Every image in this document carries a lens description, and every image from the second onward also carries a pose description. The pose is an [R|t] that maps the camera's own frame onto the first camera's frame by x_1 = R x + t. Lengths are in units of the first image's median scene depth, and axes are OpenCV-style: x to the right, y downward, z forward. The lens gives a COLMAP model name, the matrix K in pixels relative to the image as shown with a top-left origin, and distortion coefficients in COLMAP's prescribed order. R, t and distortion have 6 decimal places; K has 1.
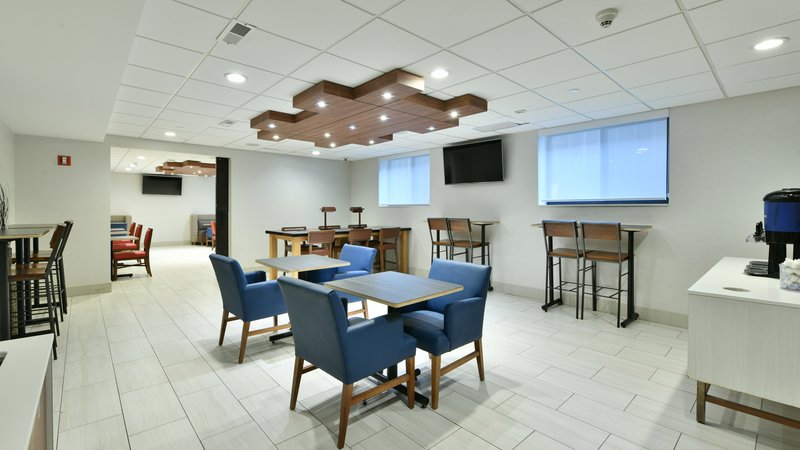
lens RADIAL K [[369.9, 0, 409.1], [0, 369.9, 217.8], [0, 0, 1]] dist [-0.001114, -0.000019]
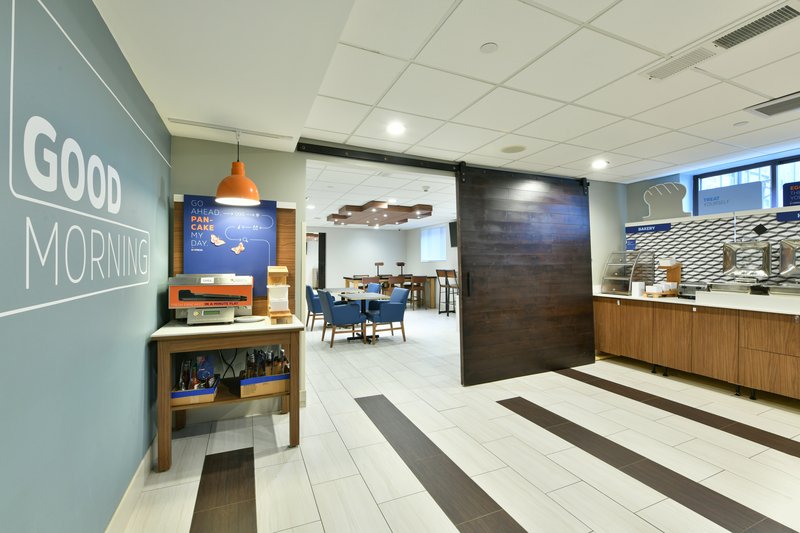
lens RADIAL K [[349.6, 0, 397.6], [0, 349.6, 265.9], [0, 0, 1]] dist [0.002695, 0.001045]
pose [[0.949578, 0.000361, -0.313530, 0.314918], [-0.006310, 0.999819, -0.017962, 0.011272], [0.313467, 0.019034, 0.949408, -0.386907]]
